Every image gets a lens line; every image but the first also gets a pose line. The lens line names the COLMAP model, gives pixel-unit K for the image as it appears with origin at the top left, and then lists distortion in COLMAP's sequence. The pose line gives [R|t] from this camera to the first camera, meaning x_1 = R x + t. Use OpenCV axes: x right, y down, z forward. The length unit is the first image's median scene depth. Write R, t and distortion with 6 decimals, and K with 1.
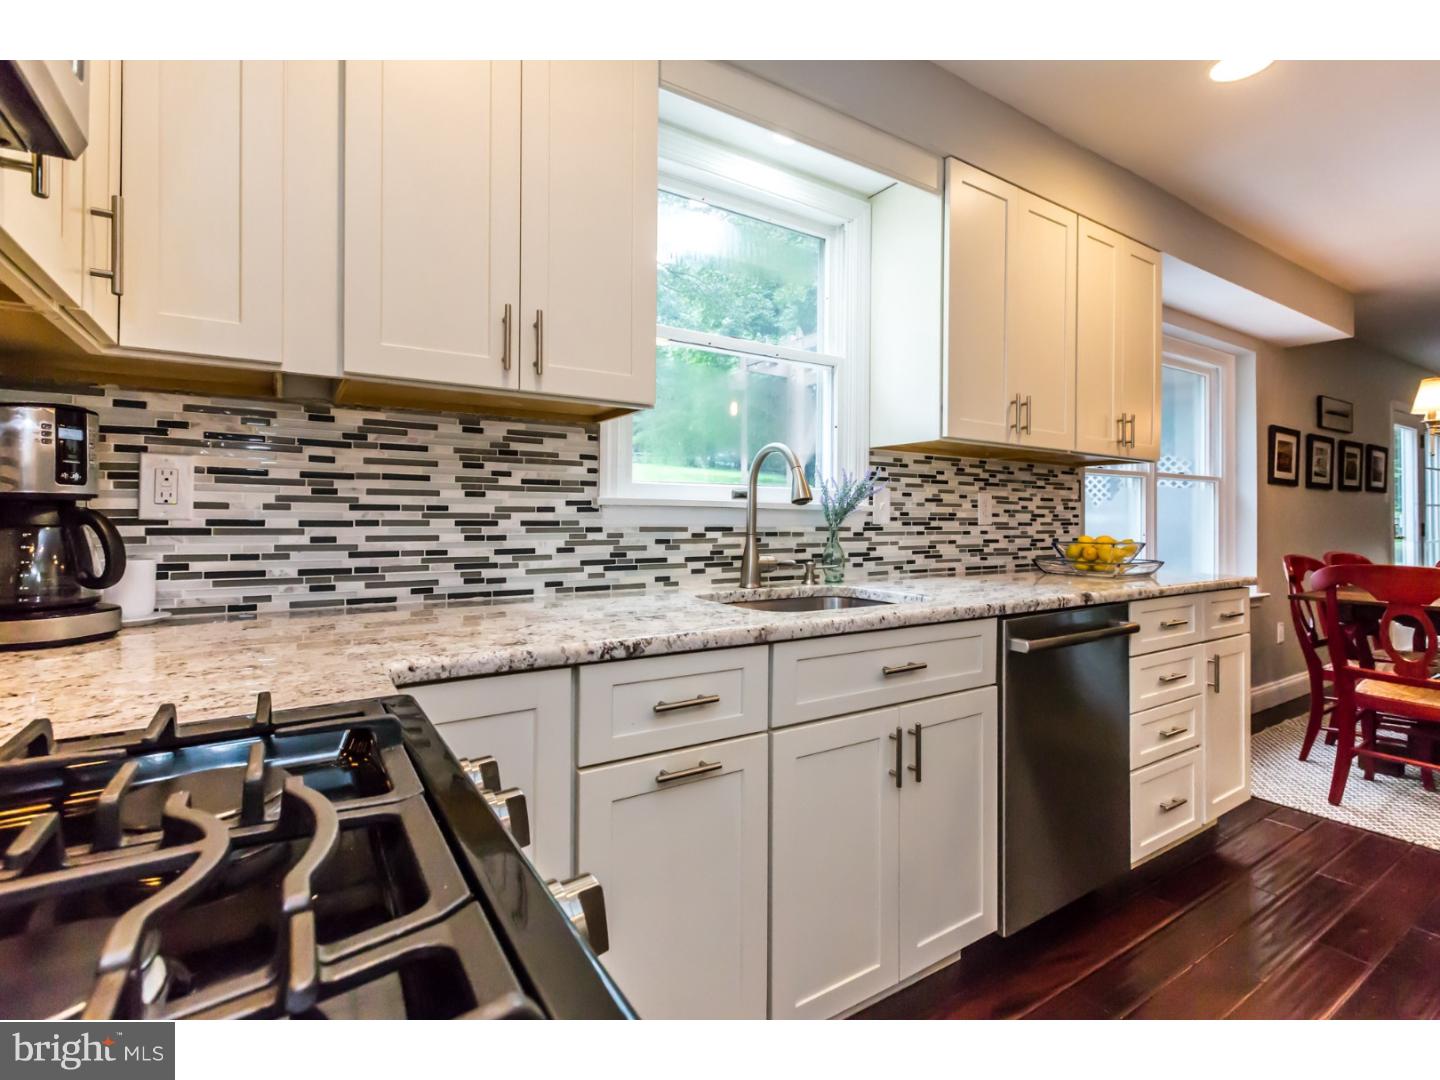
lens RADIAL K [[654.4, 0, 718.4], [0, 654.4, 530.3], [0, 0, 1]] dist [0.010359, -0.000206]
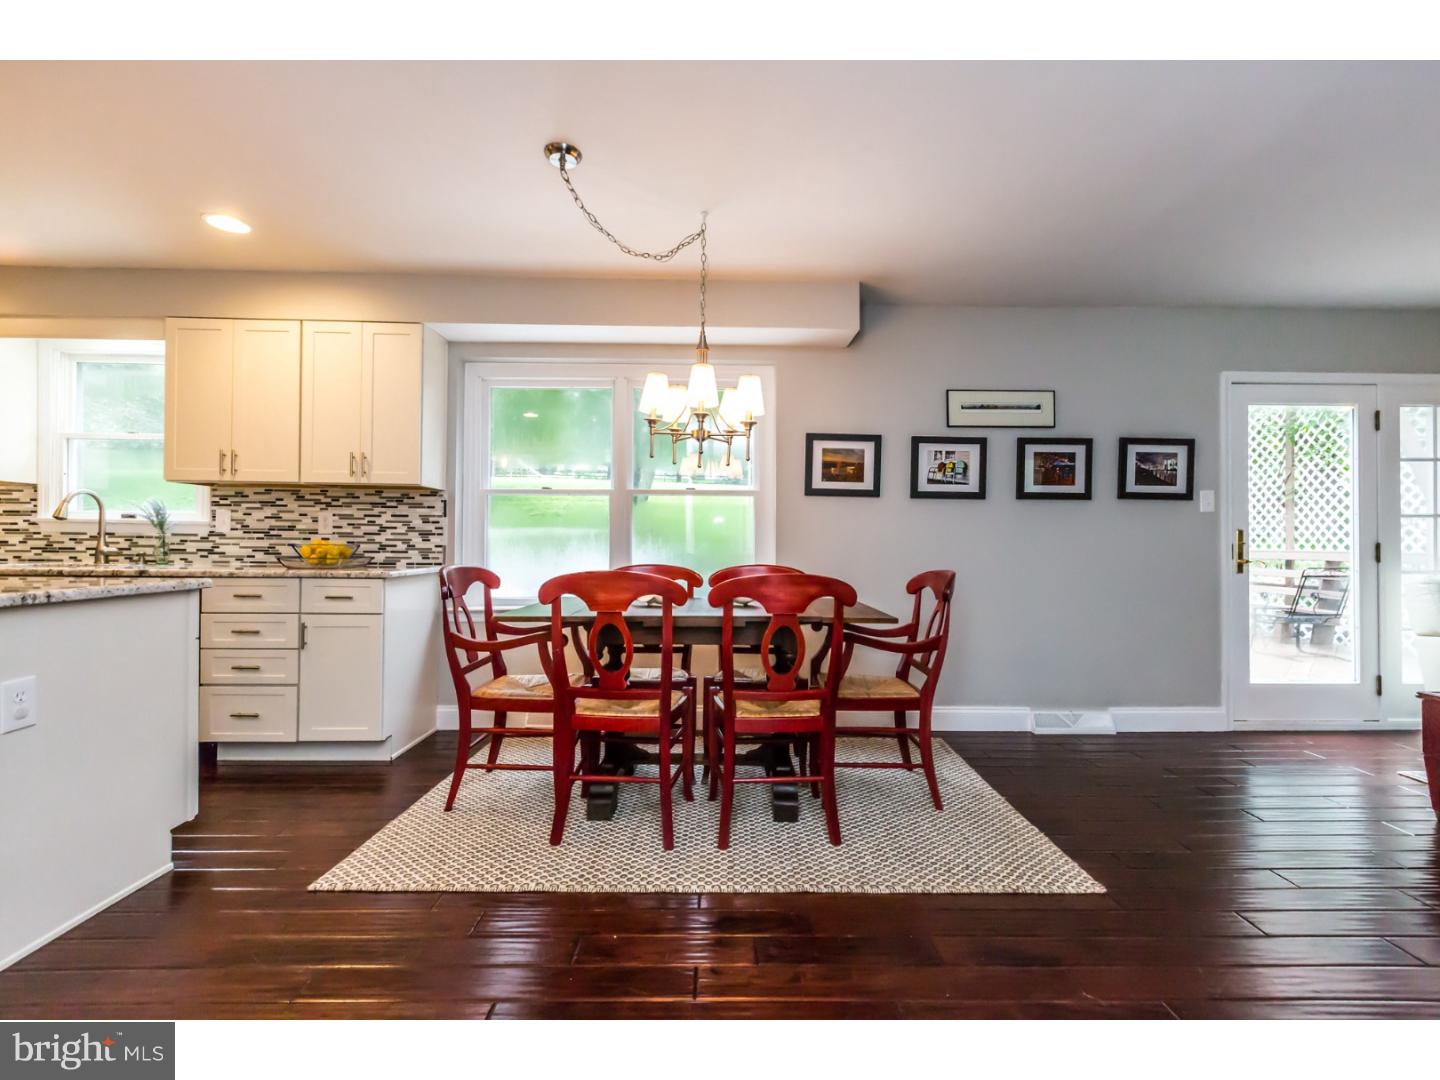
lens RADIAL K [[645.6, 0, 739.9], [0, 645.6, 539.8], [0, 0, 1]] dist [-0.004157, 0.000462]
pose [[0.865689, 0.010152, -0.500479, 2.092868], [-0.014428, 0.999885, -0.004674, -0.001547], [0.500374, 0.011268, 0.865736, 0.236089]]
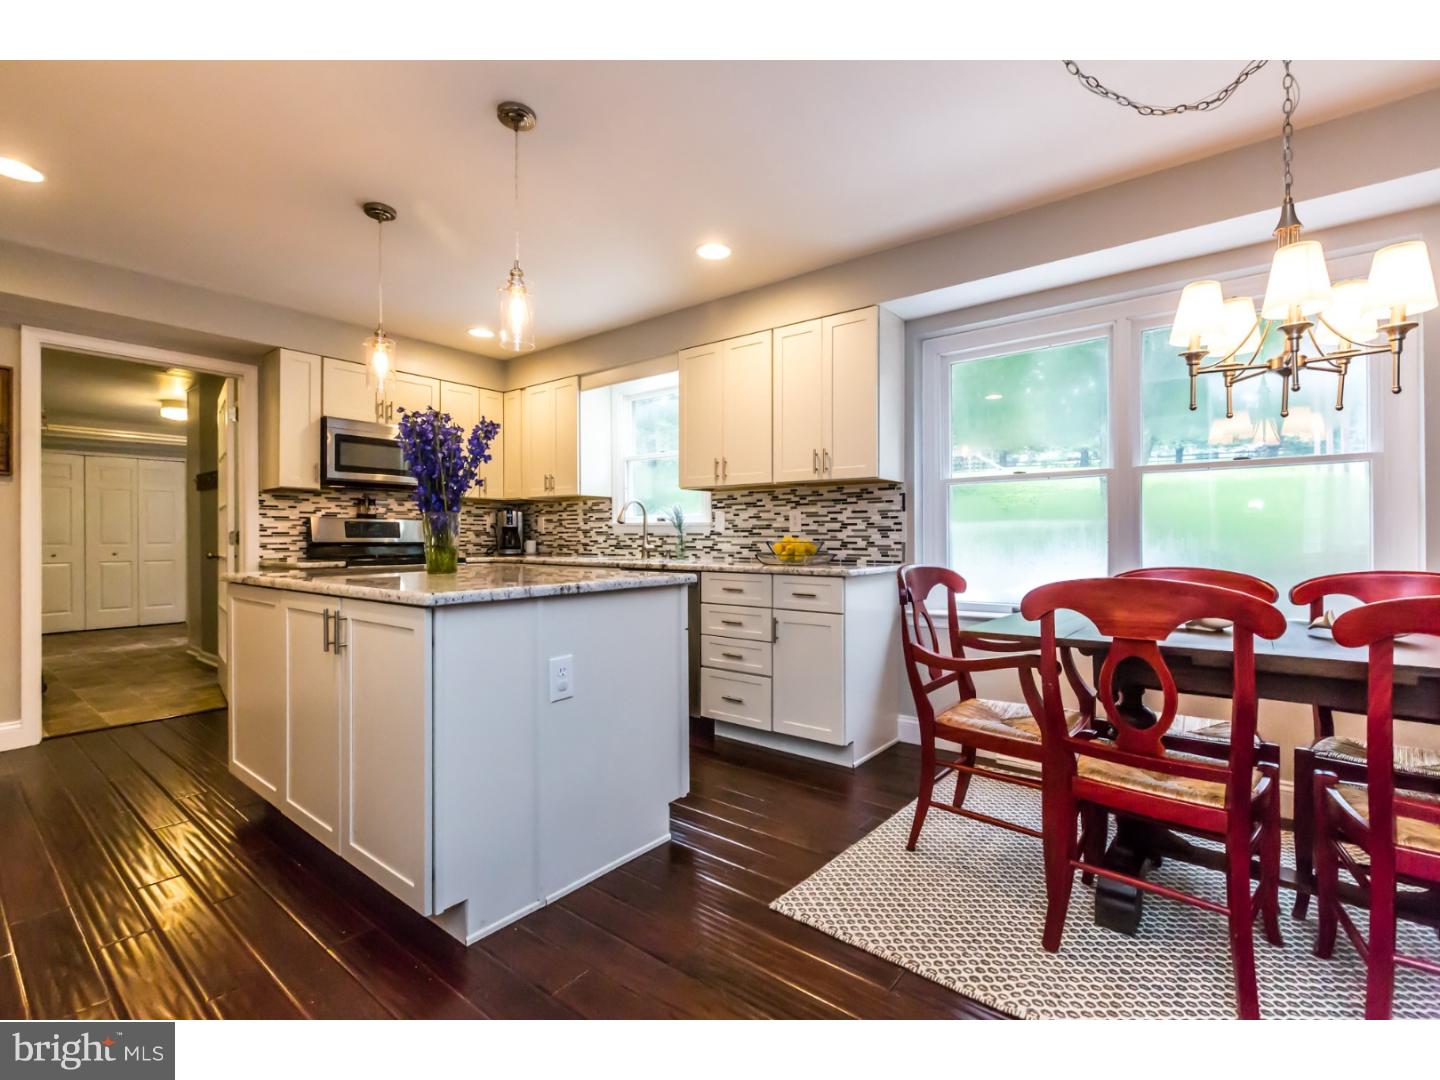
lens RADIAL K [[654.4, 0, 719.3], [0, 654.4, 534.9], [0, 0, 1]] dist [0.010359, -0.000206]
pose [[0.332911, 0.000427, -0.942958, 1.931557], [-0.002958, 0.999995, -0.000592, 0.001194], [0.942954, 0.002986, 0.332910, 0.356832]]
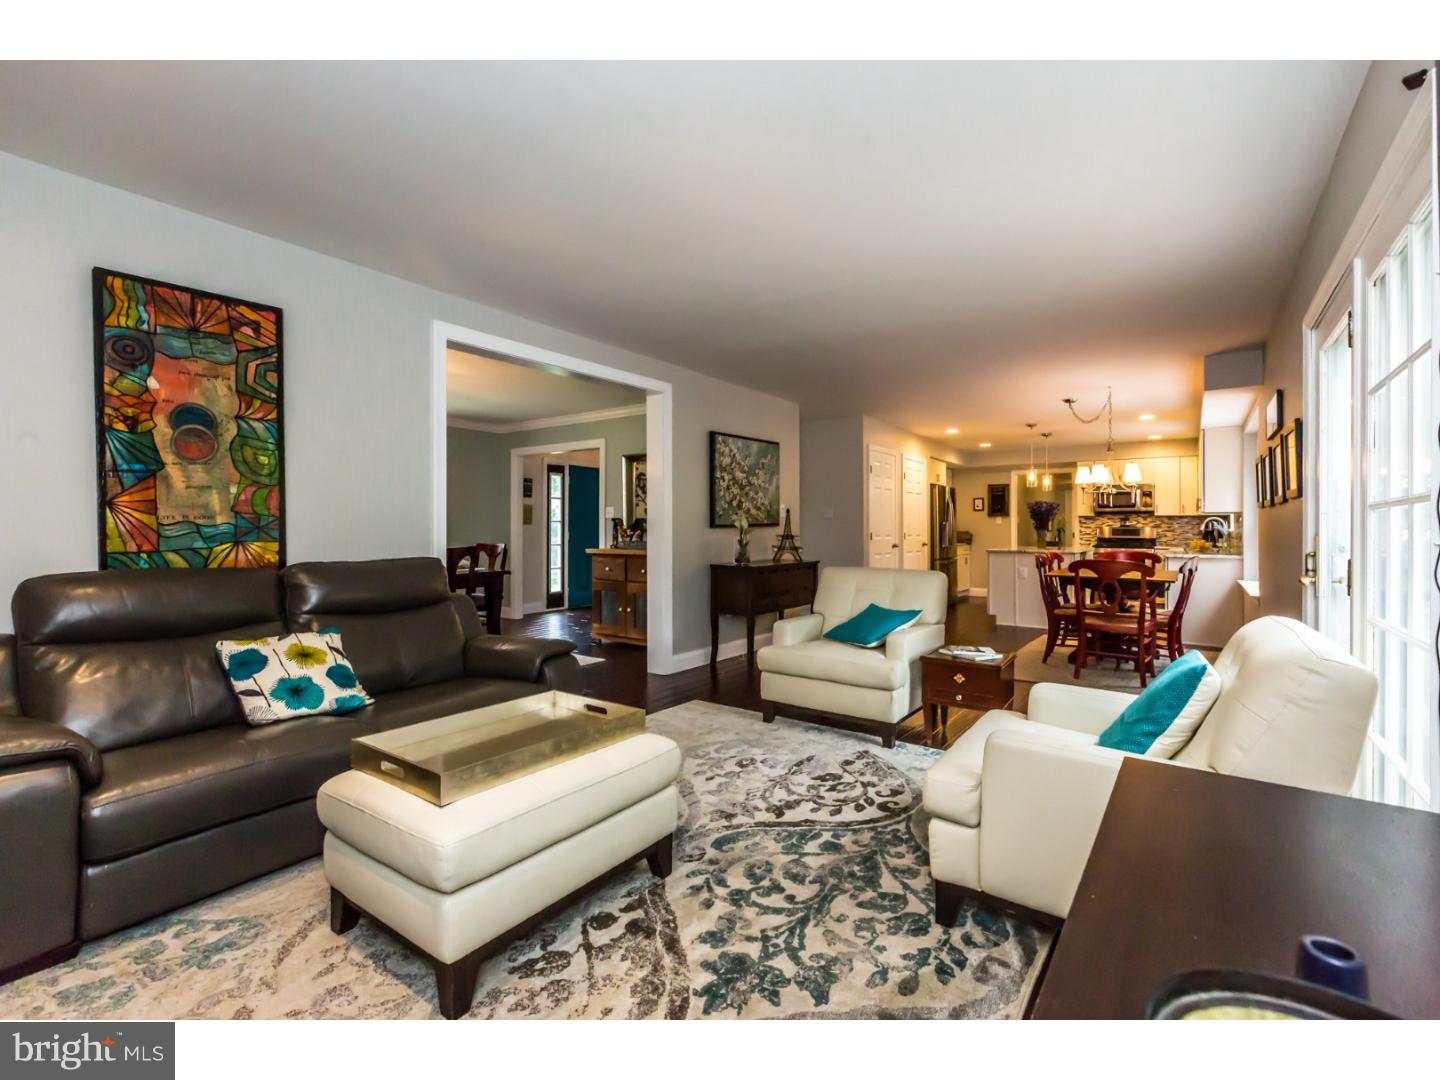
lens RADIAL K [[654.4, 0, 721.6], [0, 654.4, 532.1], [0, 0, 1]] dist [0.010359, -0.000206]
pose [[-0.928846, 0.009493, -0.370345, 3.721803], [0.005332, 0.999911, 0.012259, -0.079217], [0.370428, 0.009412, -0.928813, 2.993790]]
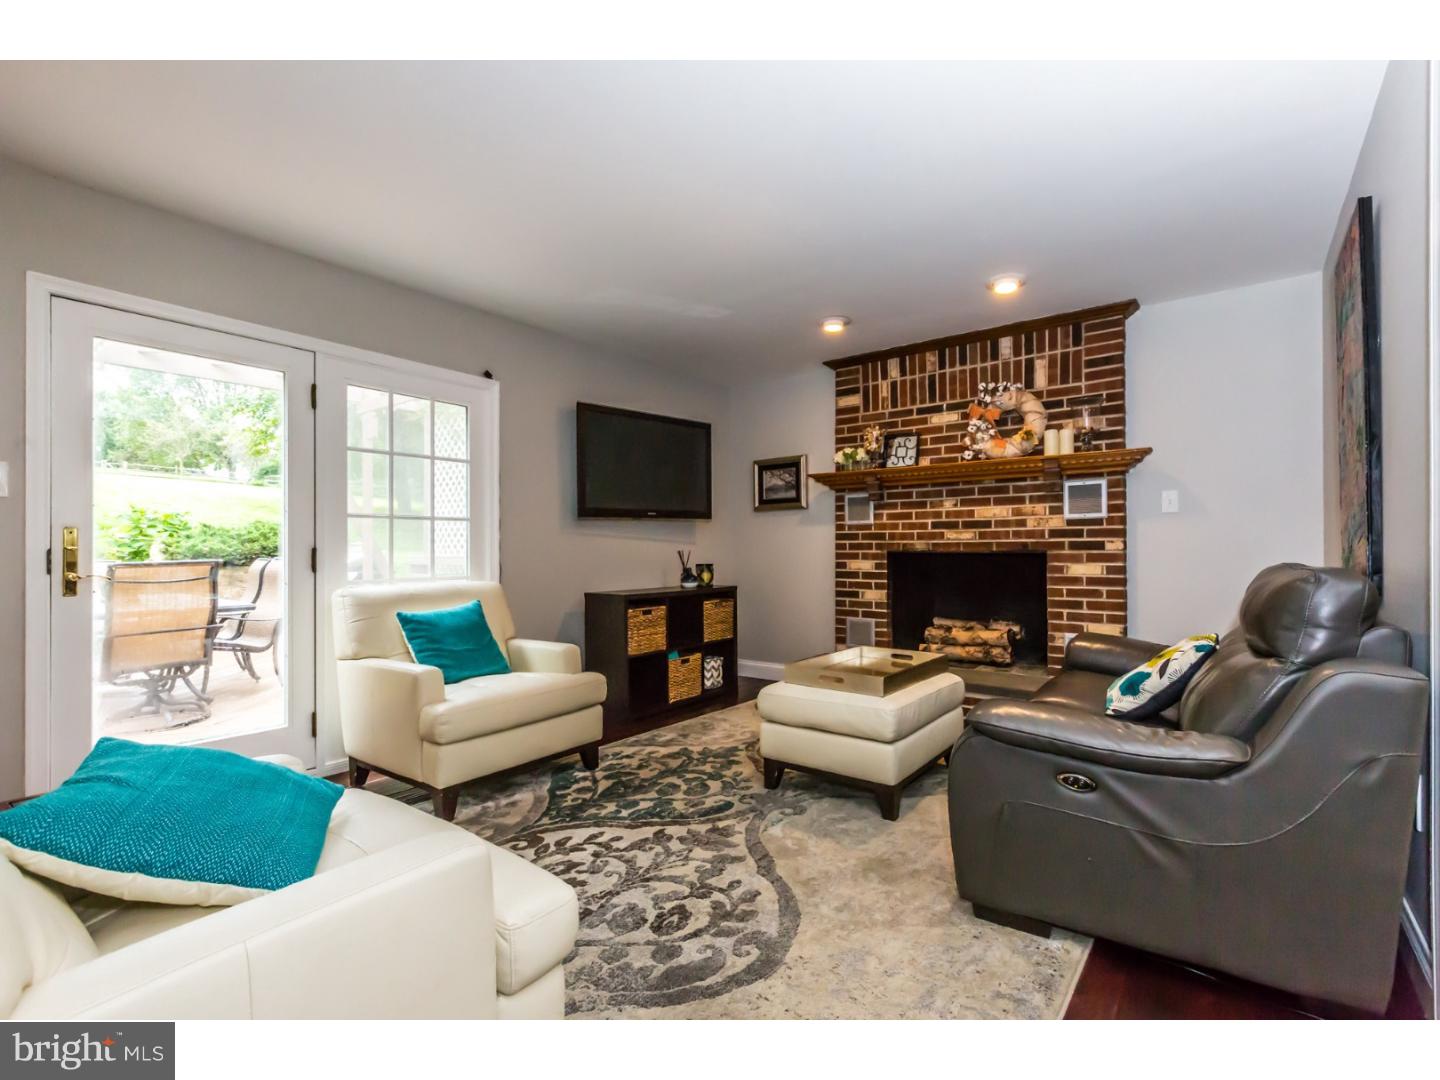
lens RADIAL K [[654.4, 0, 722.1], [0, 654.4, 544.5], [0, 0, 1]] dist [0.010359, -0.000206]
pose [[0.942745, 0.012717, 0.333271, 2.907618], [-0.009495, 0.999891, -0.011295, -0.021200], [-0.333378, 0.007484, 0.942763, 0.839303]]
